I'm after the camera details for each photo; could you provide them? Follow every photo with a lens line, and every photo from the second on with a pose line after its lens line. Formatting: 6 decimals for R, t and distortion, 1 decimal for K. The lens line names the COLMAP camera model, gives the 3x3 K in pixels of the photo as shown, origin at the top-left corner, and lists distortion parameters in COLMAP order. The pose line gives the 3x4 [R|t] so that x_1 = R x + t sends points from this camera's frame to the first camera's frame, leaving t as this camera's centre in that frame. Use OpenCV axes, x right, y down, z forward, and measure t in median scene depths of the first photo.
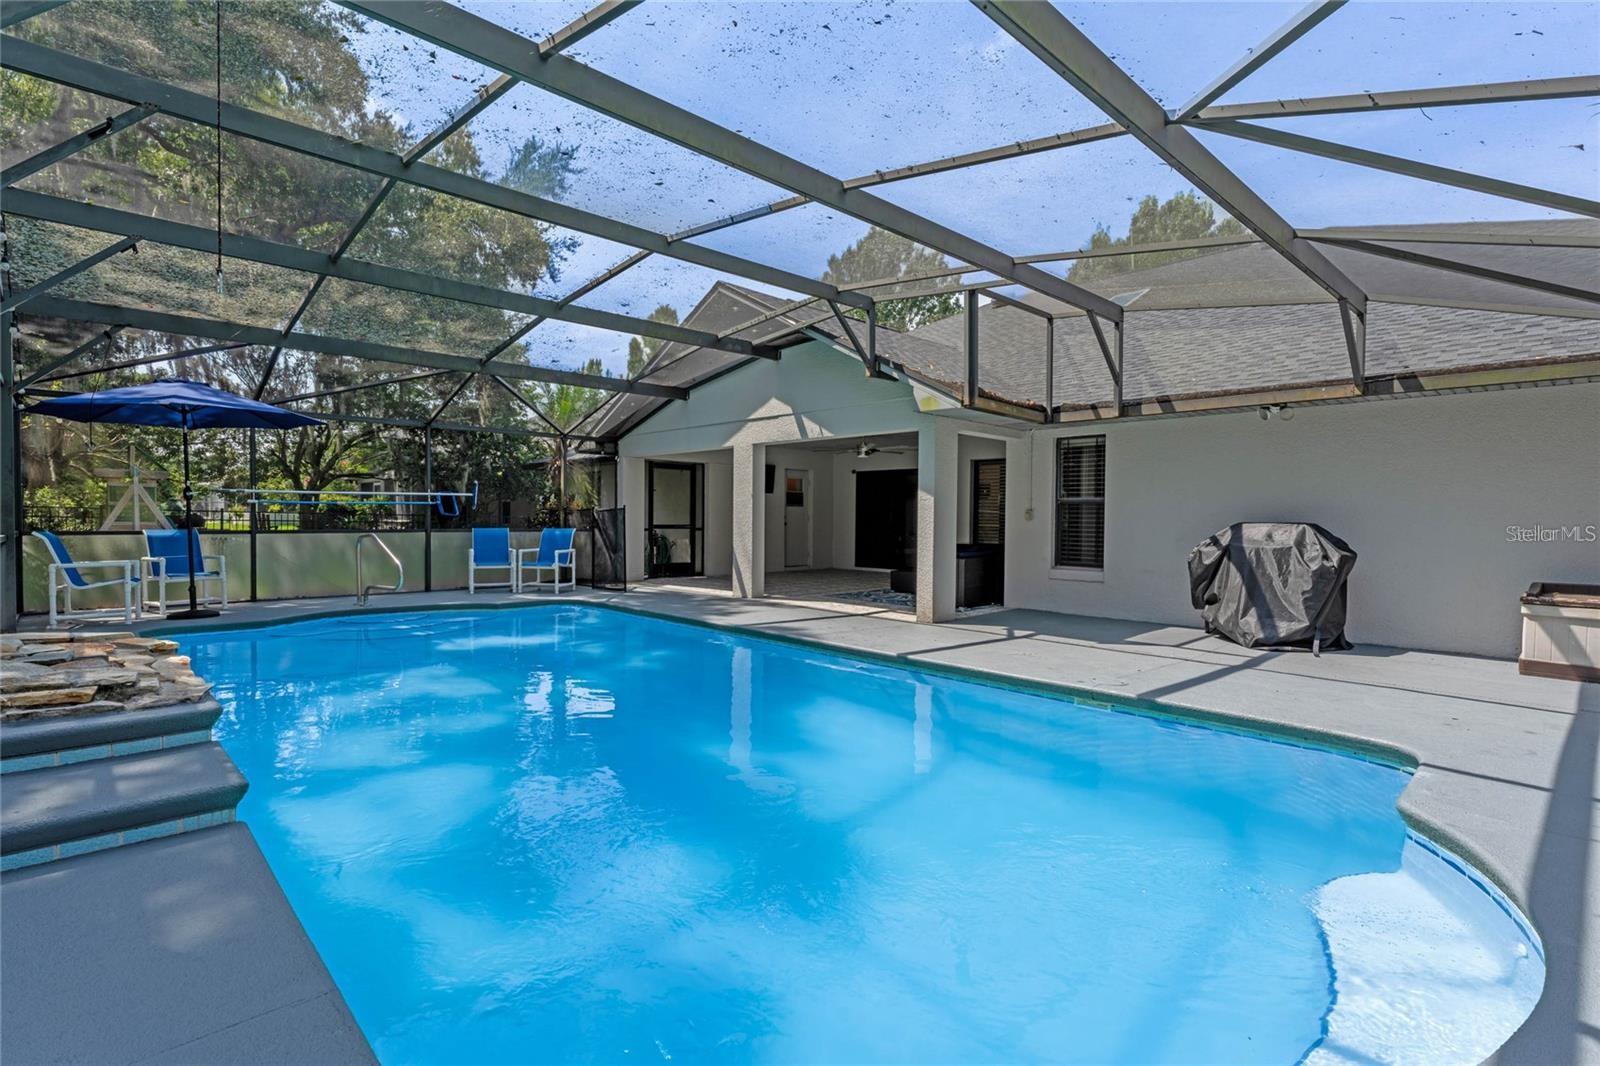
lens RADIAL K [[762.6, 0, 800.0], [0, 762.6, 533.0], [0, 0, 1]] dist [-0.001093, 0.000212]
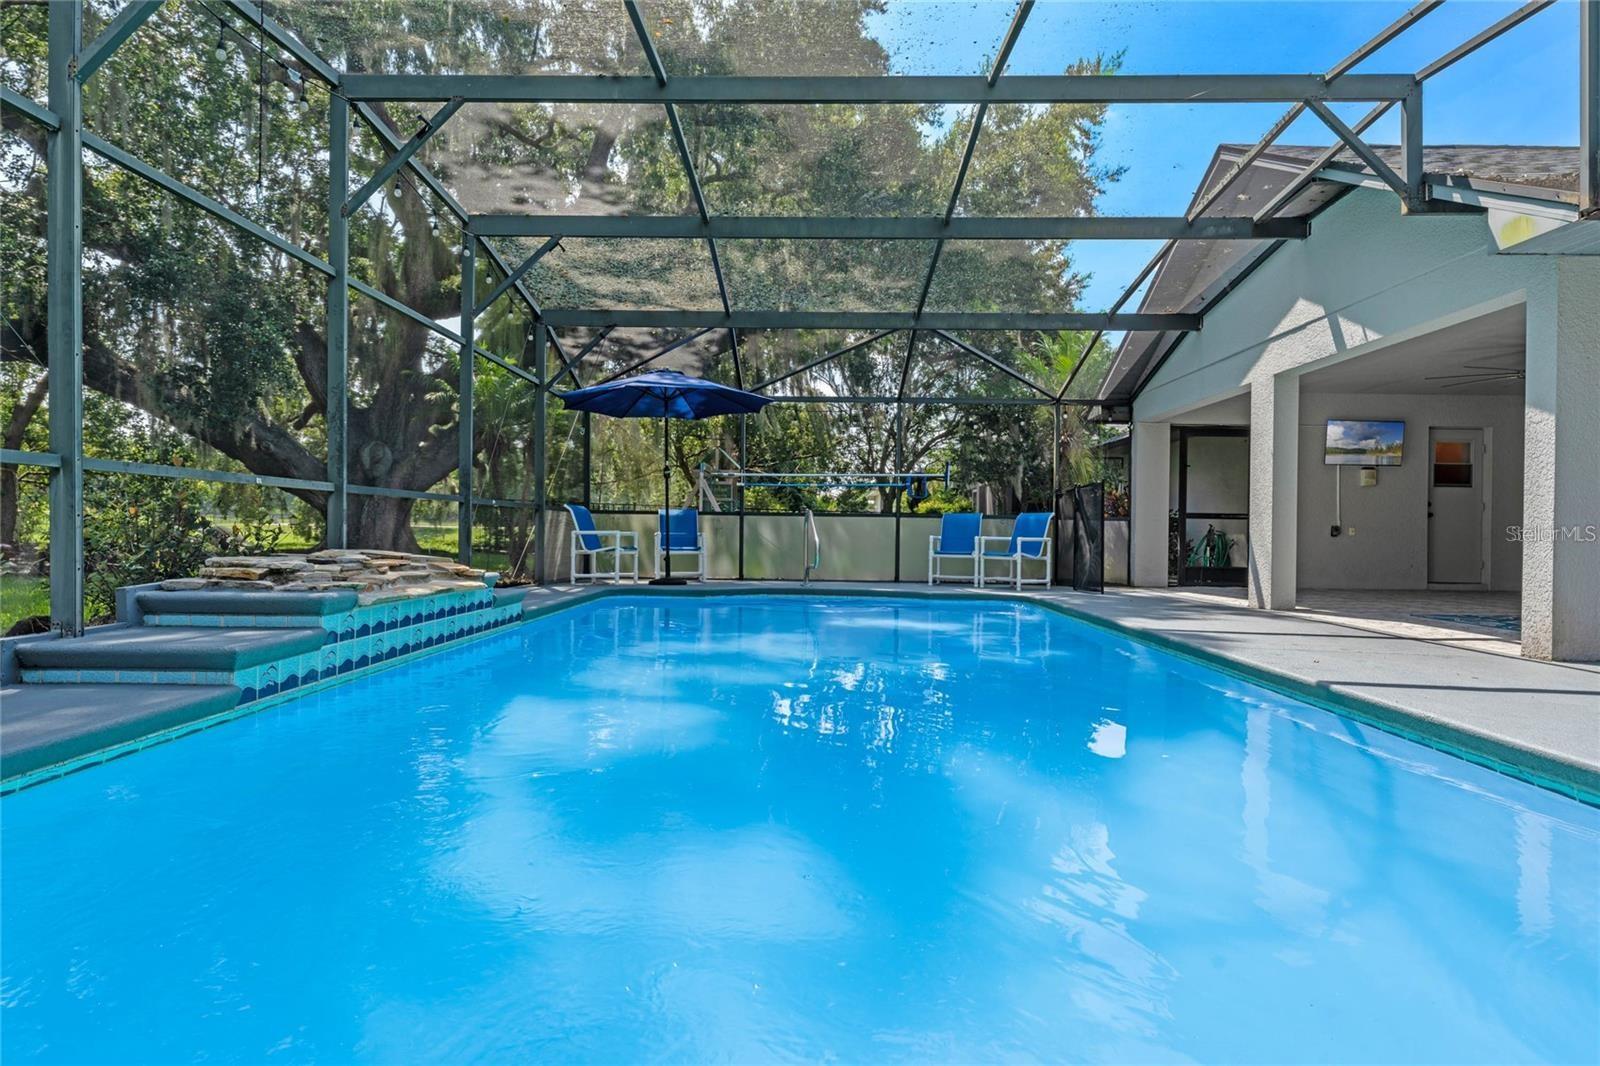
lens RADIAL K [[882.9, 0, 800.0], [0, 882.9, 533.0], [0, 0, 1]] dist [0.000815, 0.001739]
pose [[0.711977, 0.002384, -0.702199, 0.191796], [-0.023352, 0.999521, -0.020284, 0.046811], [0.701814, 0.030840, 0.711692, 0.182335]]
